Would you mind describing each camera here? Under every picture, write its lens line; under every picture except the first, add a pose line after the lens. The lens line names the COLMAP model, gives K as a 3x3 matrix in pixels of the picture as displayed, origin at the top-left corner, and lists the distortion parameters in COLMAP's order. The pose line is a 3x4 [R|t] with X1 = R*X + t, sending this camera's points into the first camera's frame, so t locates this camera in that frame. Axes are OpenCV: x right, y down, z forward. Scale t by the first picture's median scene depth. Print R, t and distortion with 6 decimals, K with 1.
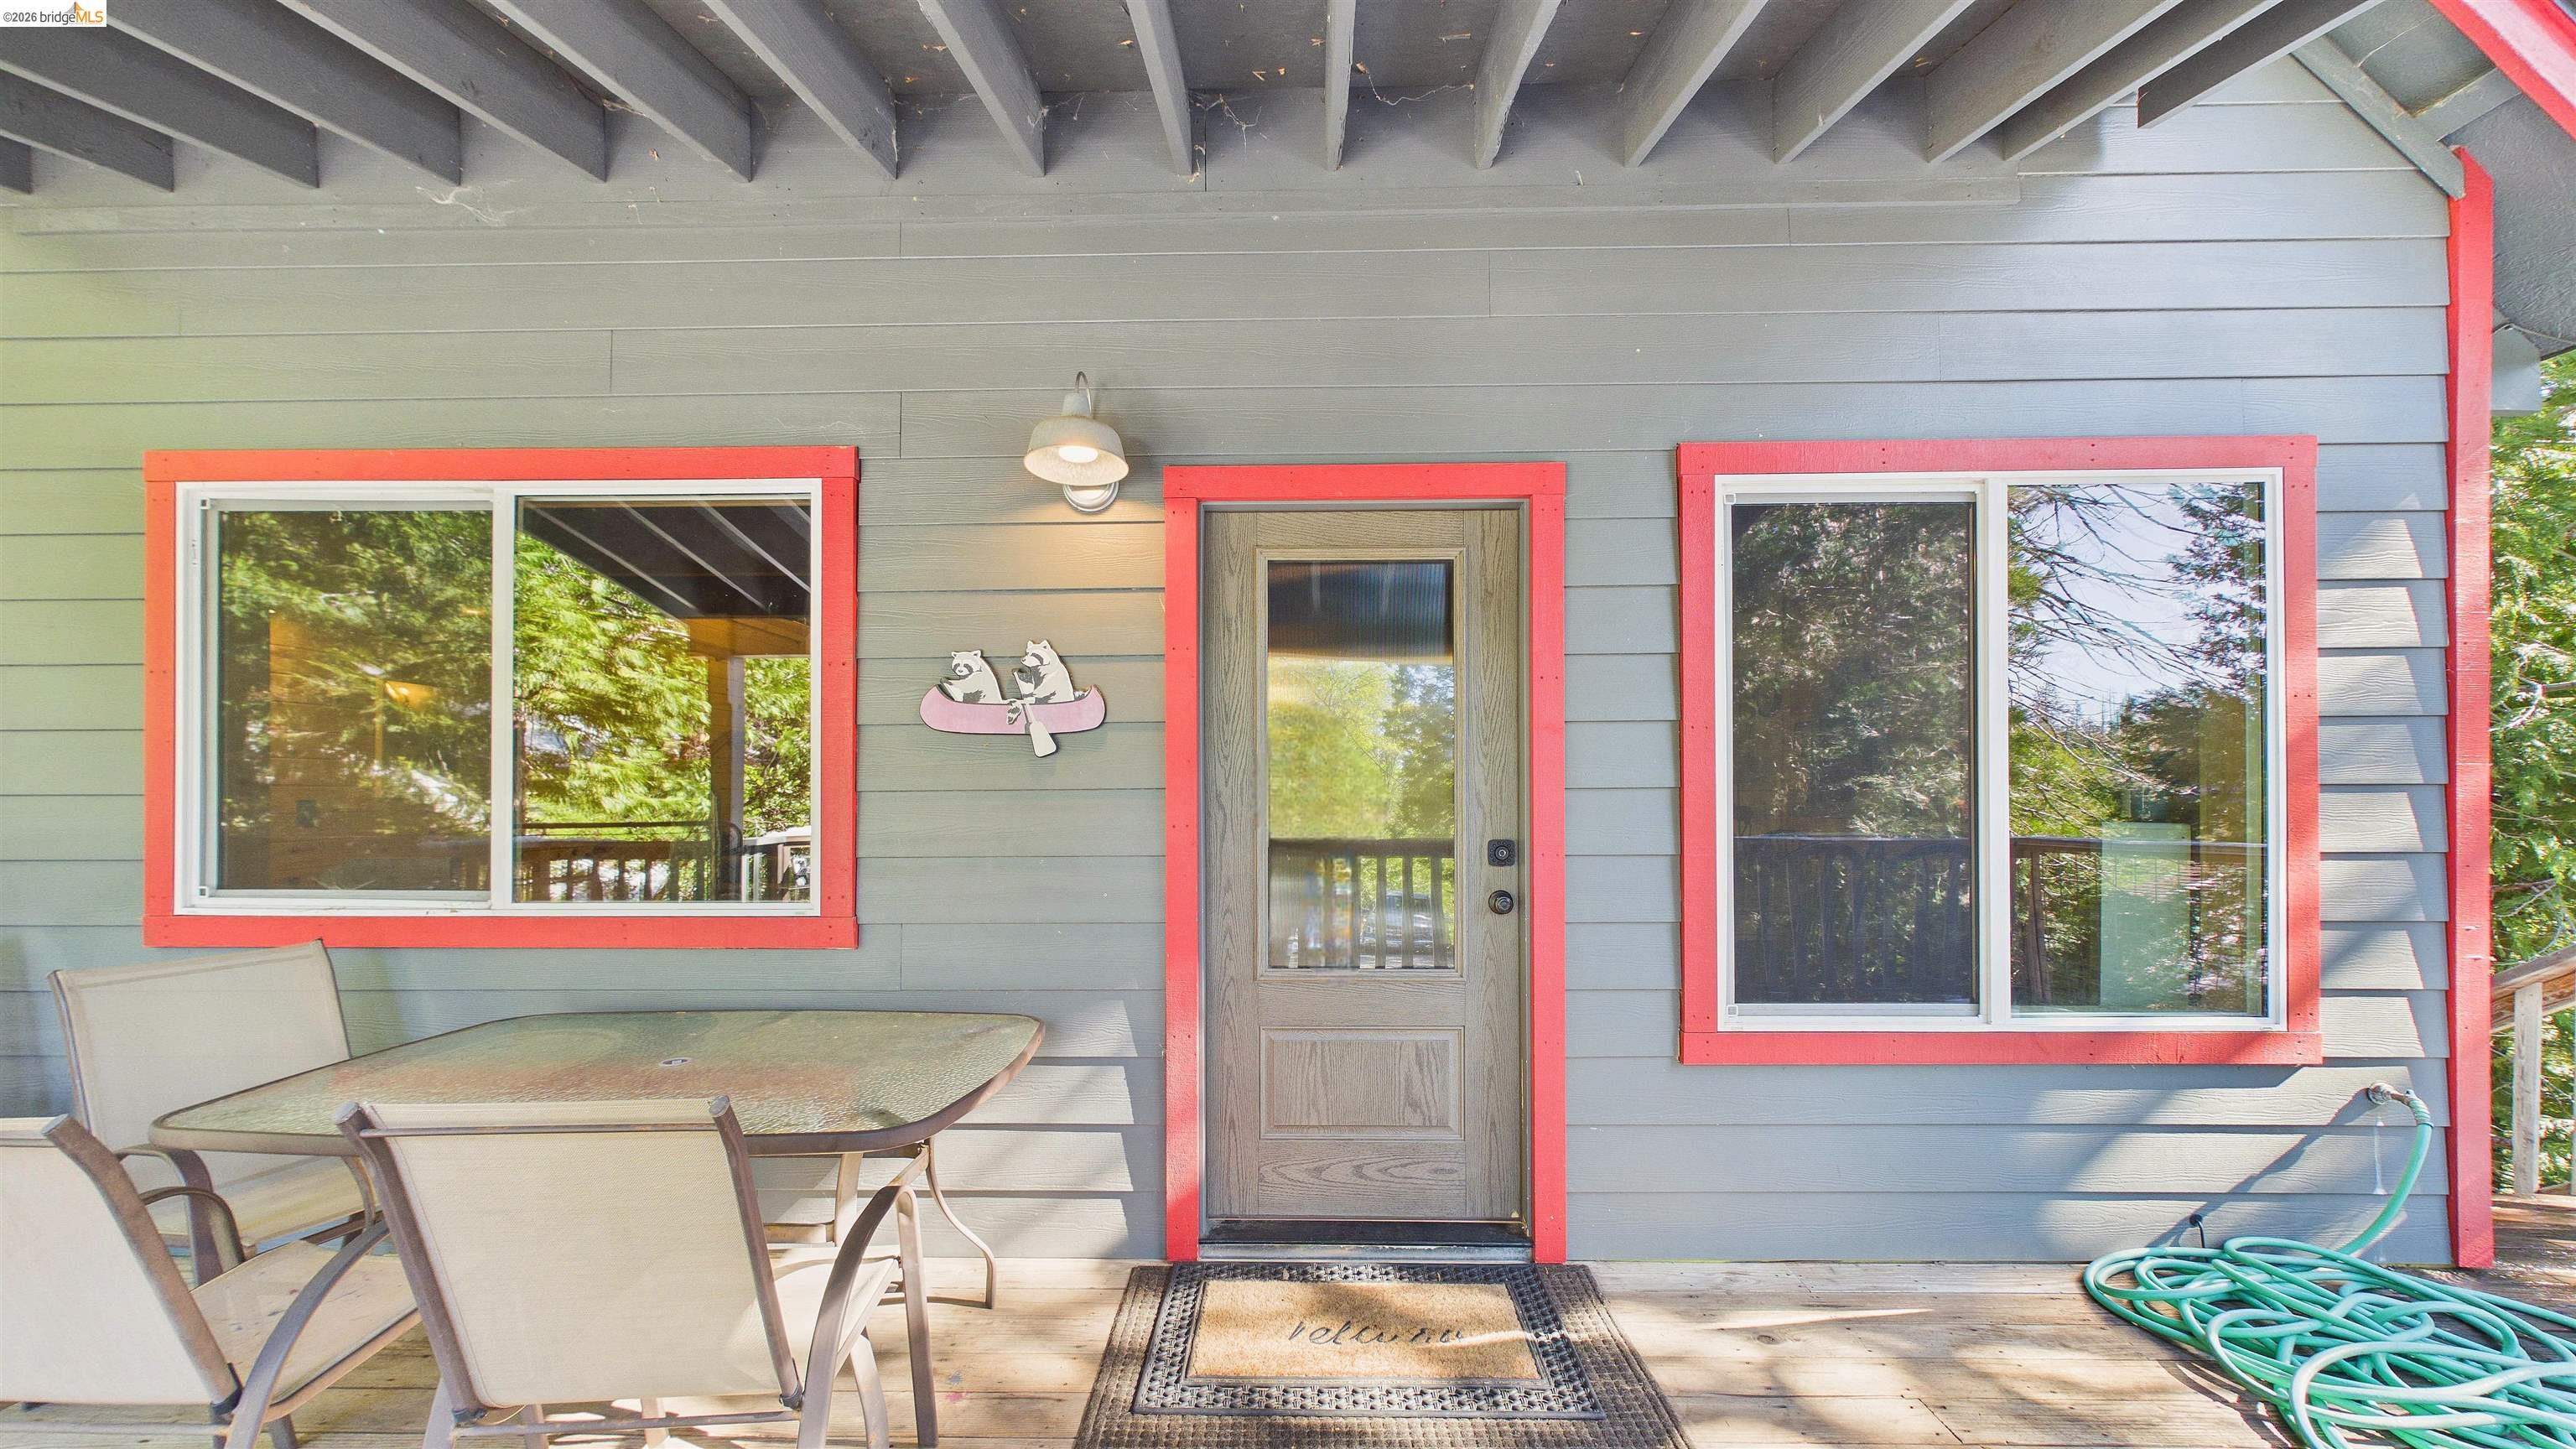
lens RADIAL K [[947.7, 0, 1289.0], [0, 947.7, 796.4], [0, 0, 1]] dist [0.002663, -0.000096]
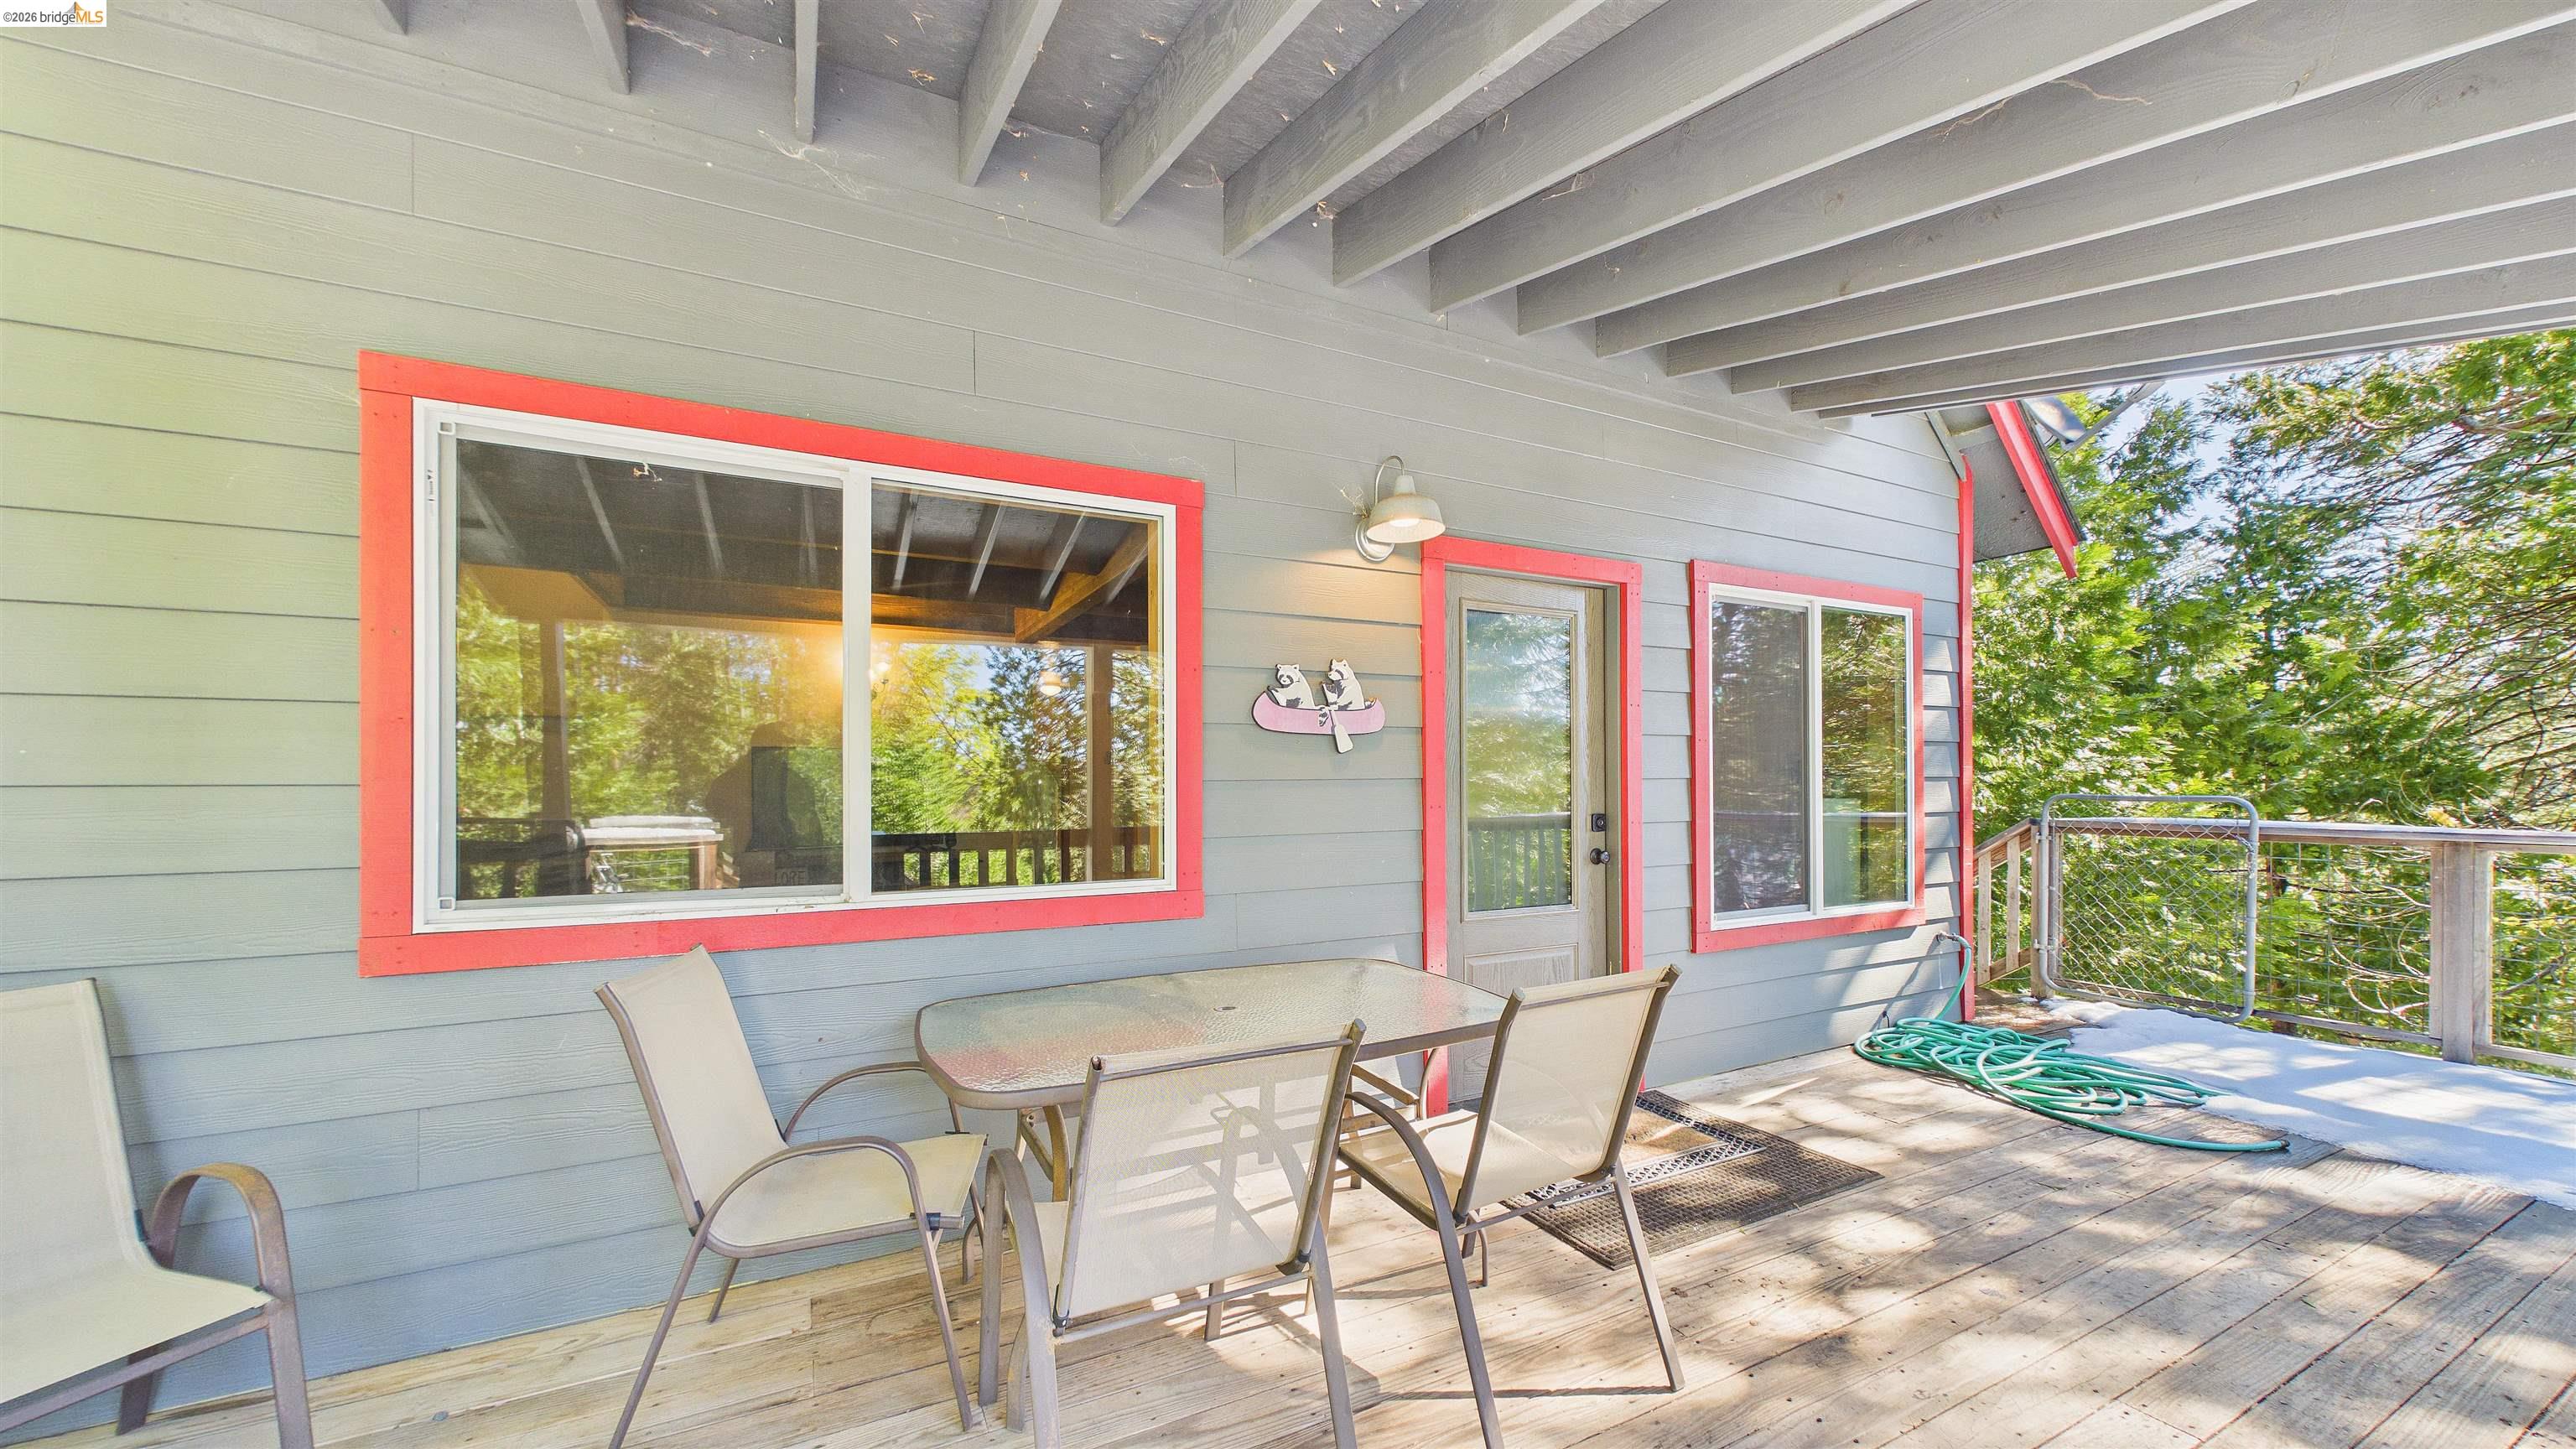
lens RADIAL K [[947.7, 0, 1289.0], [0, 947.7, 796.4], [0, 0, 1]] dist [0.002663, -0.000096]
pose [[0.878807, -0.007793, 0.477113, -0.917046], [0.007848, 0.999967, 0.001878, 0.012551], [-0.477112, 0.002094, 0.878840, -0.062348]]
